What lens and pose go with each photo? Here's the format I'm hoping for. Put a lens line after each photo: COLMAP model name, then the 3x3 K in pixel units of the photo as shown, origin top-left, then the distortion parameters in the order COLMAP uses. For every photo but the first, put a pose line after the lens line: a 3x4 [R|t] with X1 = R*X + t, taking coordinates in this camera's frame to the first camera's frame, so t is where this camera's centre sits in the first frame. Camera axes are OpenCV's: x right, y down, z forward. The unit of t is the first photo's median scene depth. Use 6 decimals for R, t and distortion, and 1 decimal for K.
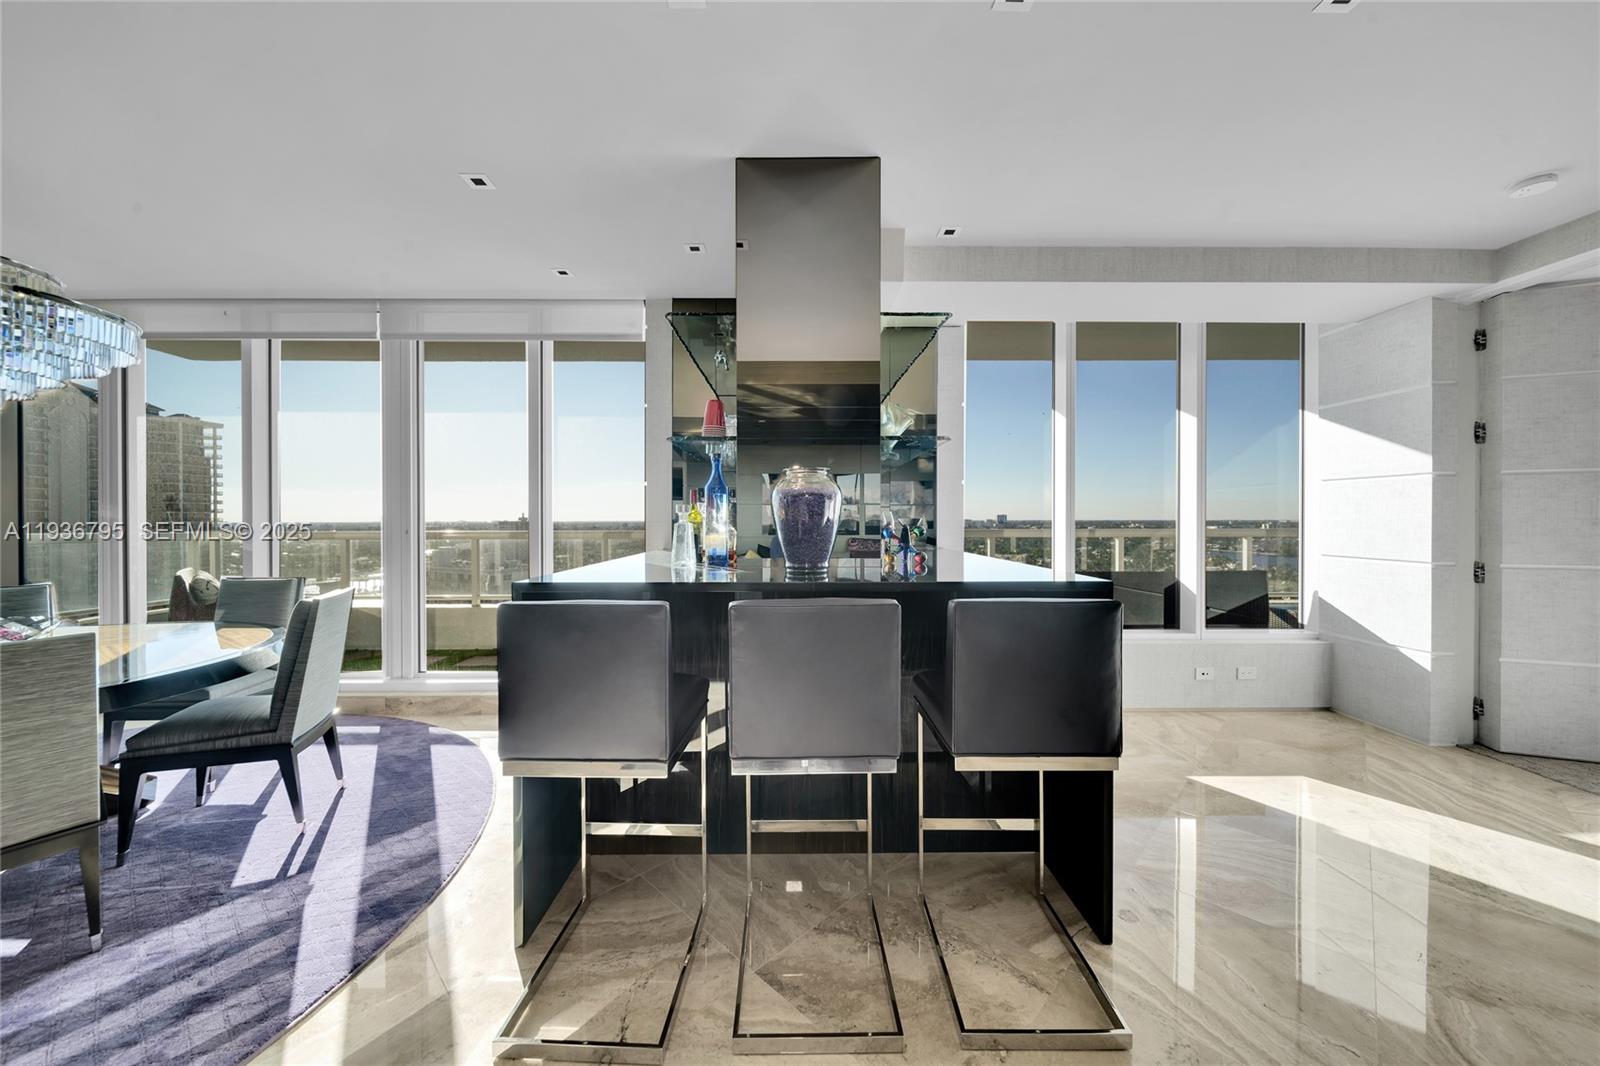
lens RADIAL K [[562.2, 0, 803.5], [0, 562.2, 520.7], [0, 0, 1]] dist [0.000623, -0.000334]
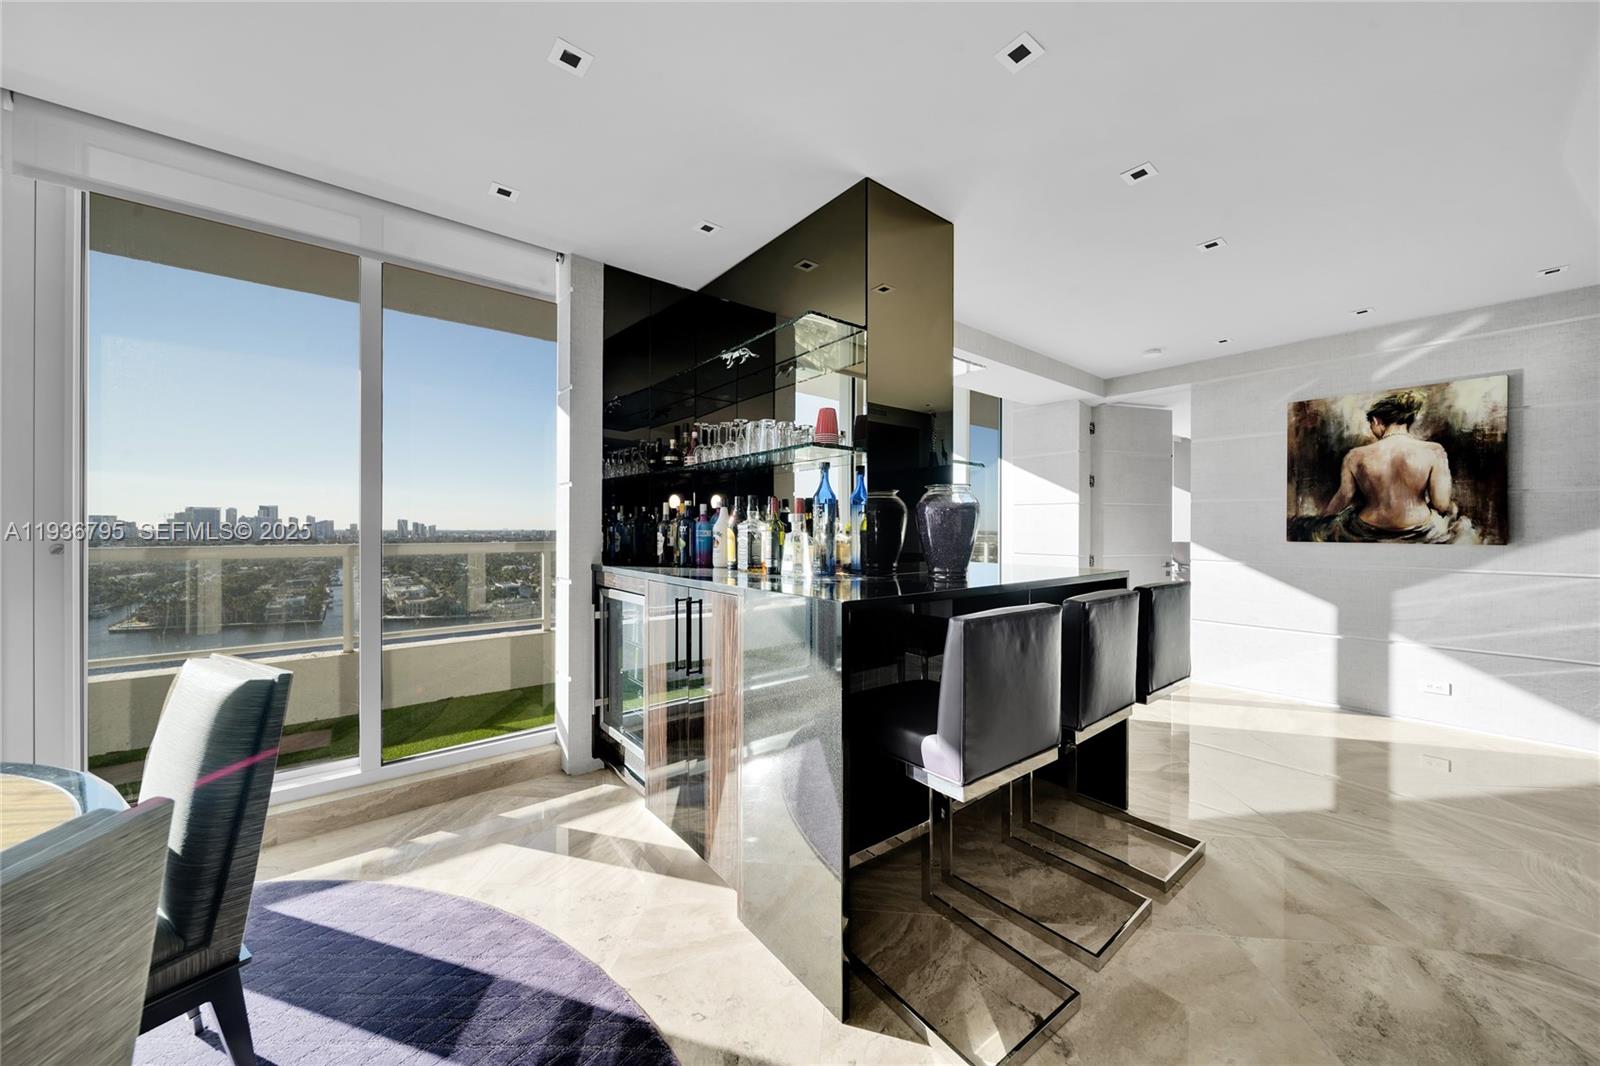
lens RADIAL K [[562.2, 0, 799.8], [0, 562.2, 529.0], [0, 0, 1]] dist [0.000623, -0.000334]
pose [[0.787501, 0.004976, 0.616294, -0.580421], [-0.003322, 0.999987, -0.003829, 0.001011], [-0.616305, 0.000968, 0.787507, 0.184606]]
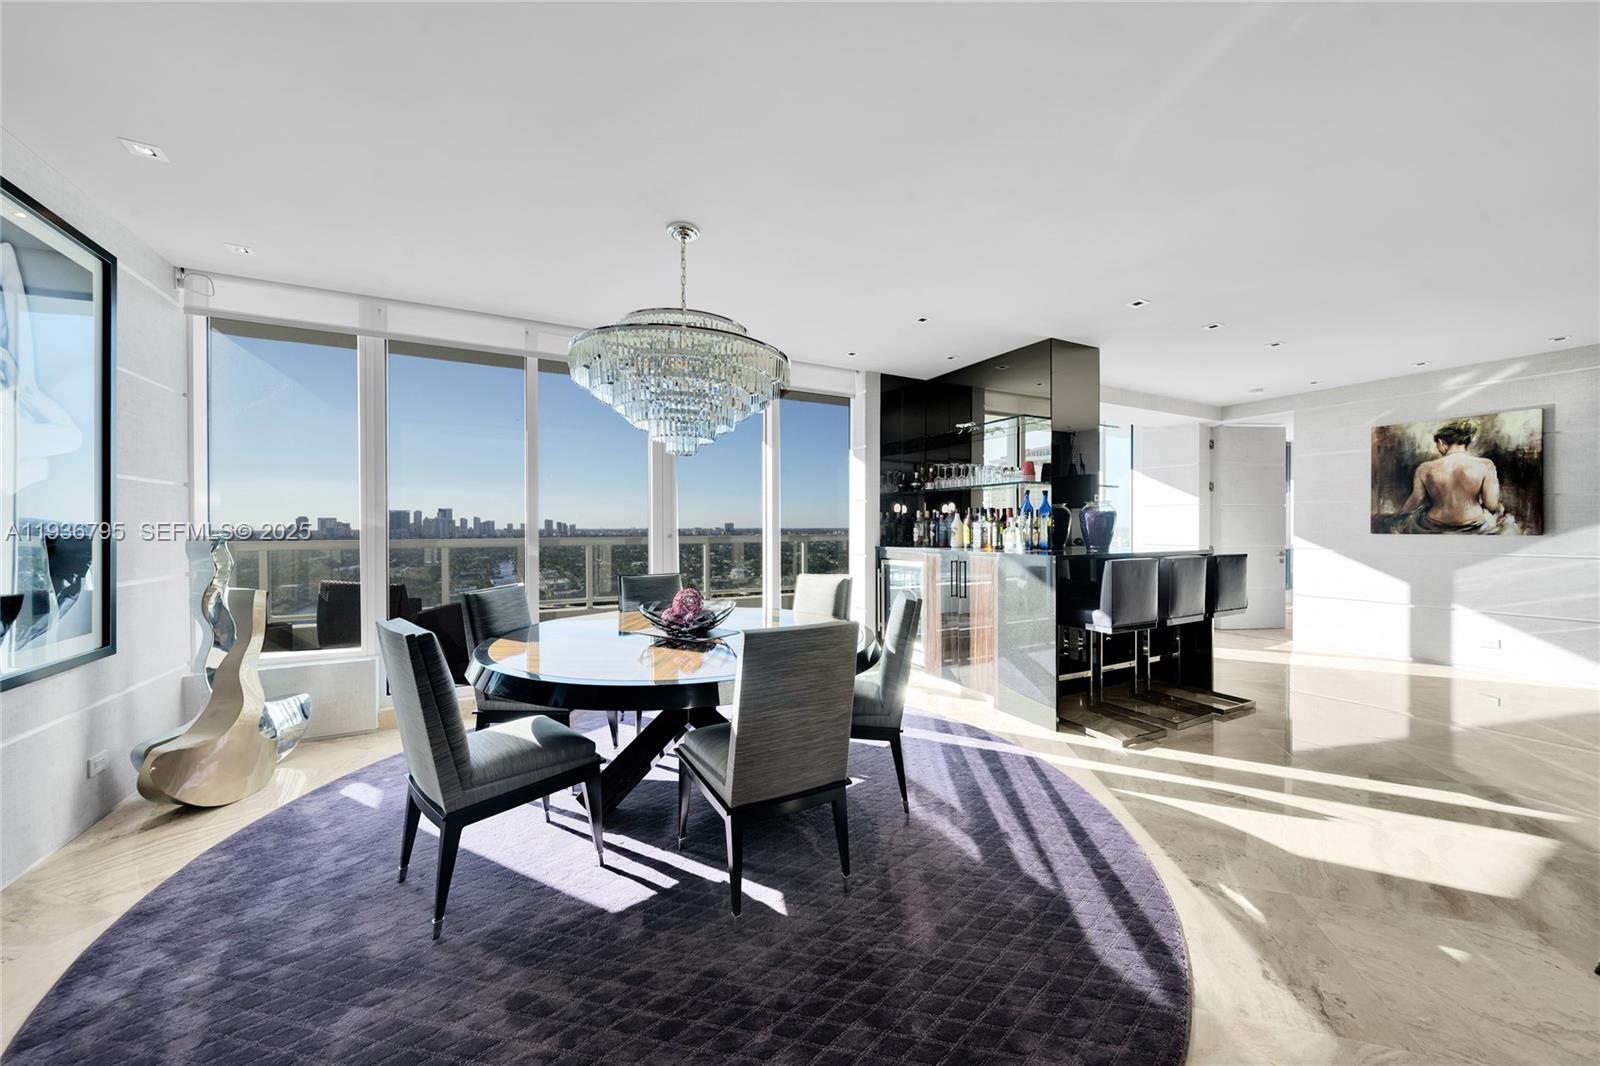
lens RADIAL K [[562.2, 0, 807.2], [0, 562.2, 528.7], [0, 0, 1]] dist [0.000623, -0.000334]
pose [[0.888202, -0.000615, 0.459452, -1.193858], [0.000634, 1.000000, 0.000115, 0.005353], [-0.459452, 0.000189, 0.888203, -0.220111]]
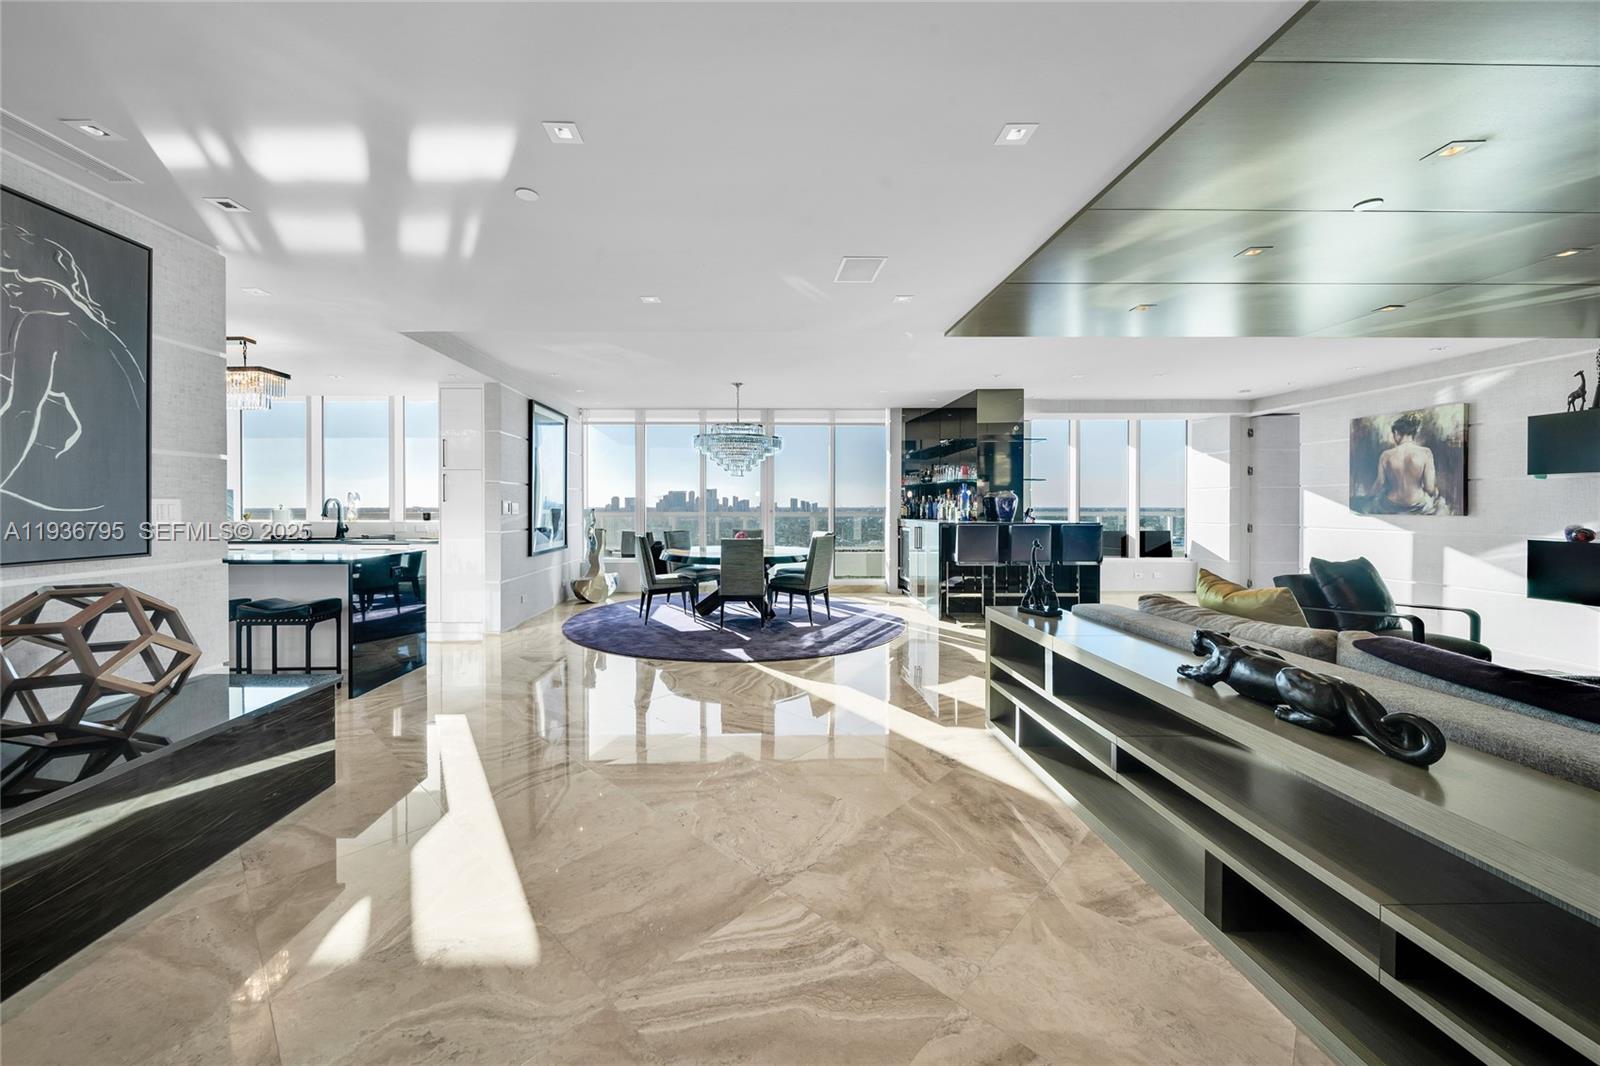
lens RADIAL K [[582.1, 0, 769.2], [0, 582.1, 509.6], [0, 0, 1]] dist [-0.000264, -0.000047]
pose [[0.999984, 0.003620, 0.004382, -0.867423], [-0.003639, 0.999984, 0.004284, 0.005588], [-0.004367, -0.004300, 0.999981, -1.482541]]
